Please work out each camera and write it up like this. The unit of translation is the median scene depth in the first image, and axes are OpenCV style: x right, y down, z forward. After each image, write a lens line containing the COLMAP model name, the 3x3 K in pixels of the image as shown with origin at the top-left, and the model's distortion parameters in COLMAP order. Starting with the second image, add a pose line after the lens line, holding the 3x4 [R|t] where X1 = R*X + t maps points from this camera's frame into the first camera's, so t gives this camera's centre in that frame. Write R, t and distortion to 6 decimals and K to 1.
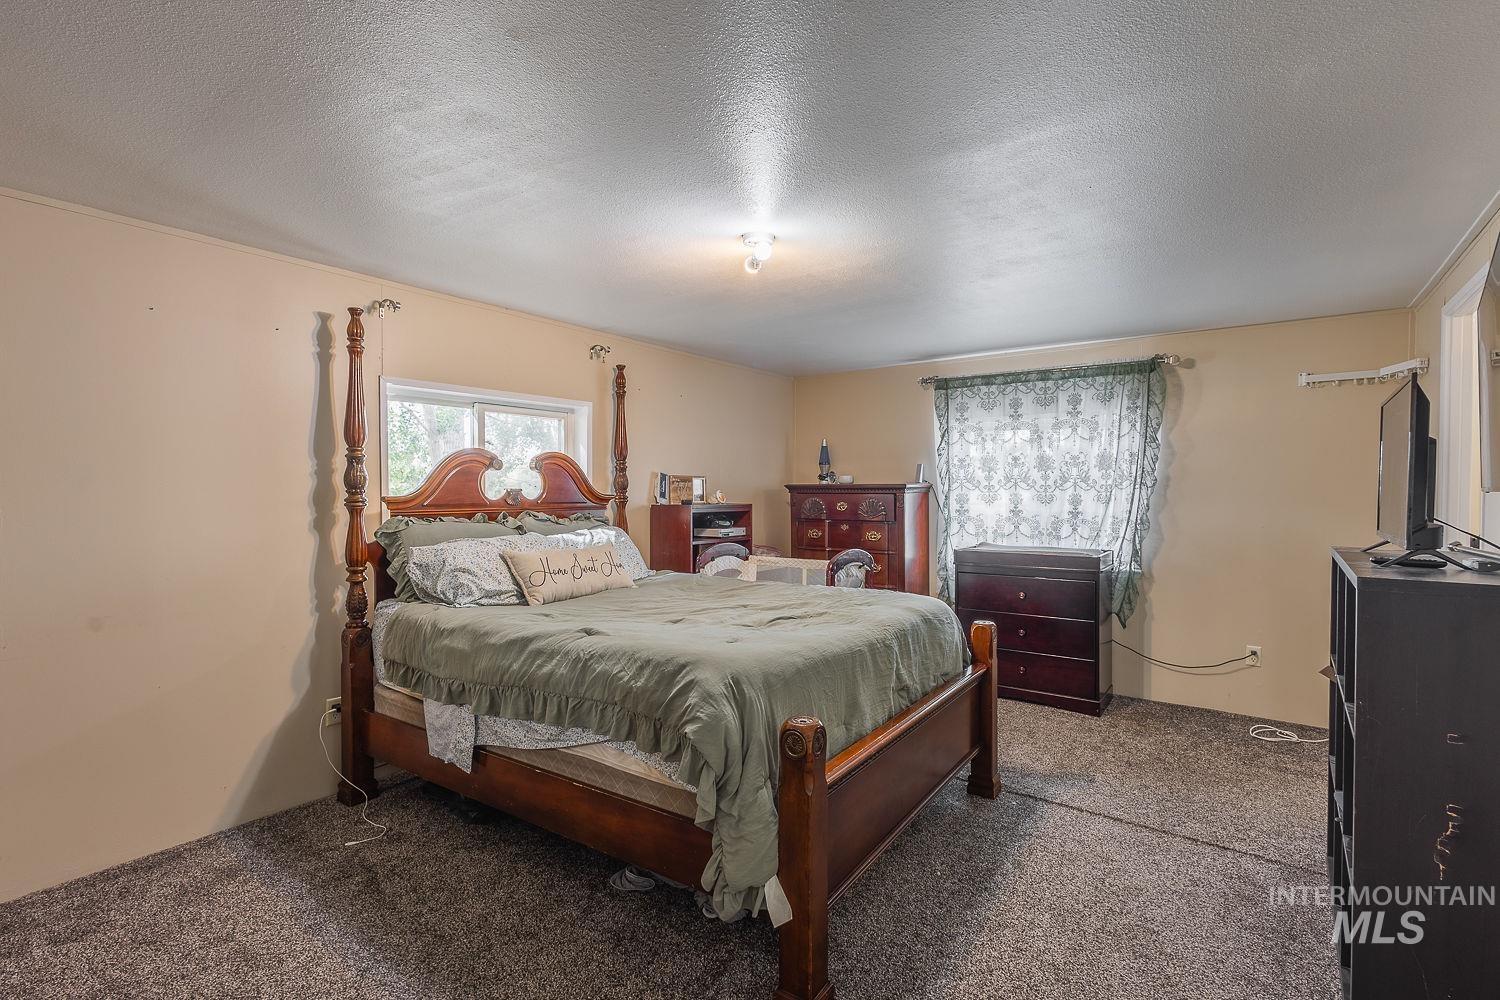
lens RADIAL K [[705.2, 0, 748.0], [0, 705.2, 500.8], [0, 0, 1]] dist [0.006578, 0.000338]
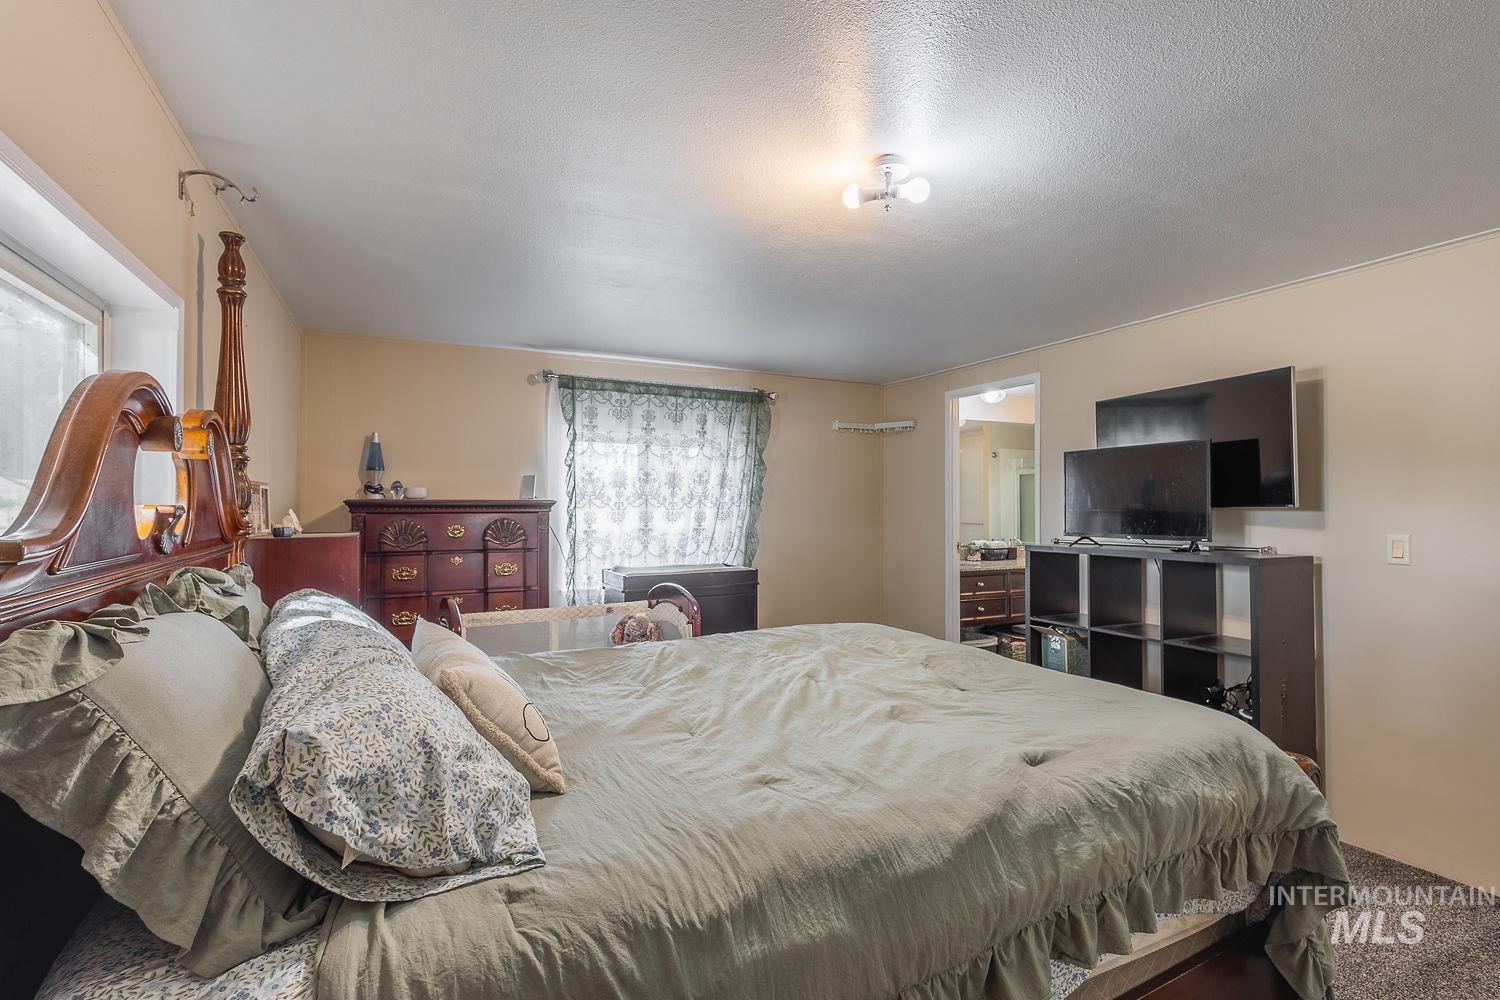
lens RADIAL K [[705.2, 0, 748.0], [0, 705.2, 500.8], [0, 0, 1]] dist [0.006578, 0.000338]
pose [[0.442660, 0.007241, 0.896660, -0.408016], [0.014287, 0.999784, -0.015127, -0.008011], [-0.896576, 0.019506, 0.442460, 0.464995]]
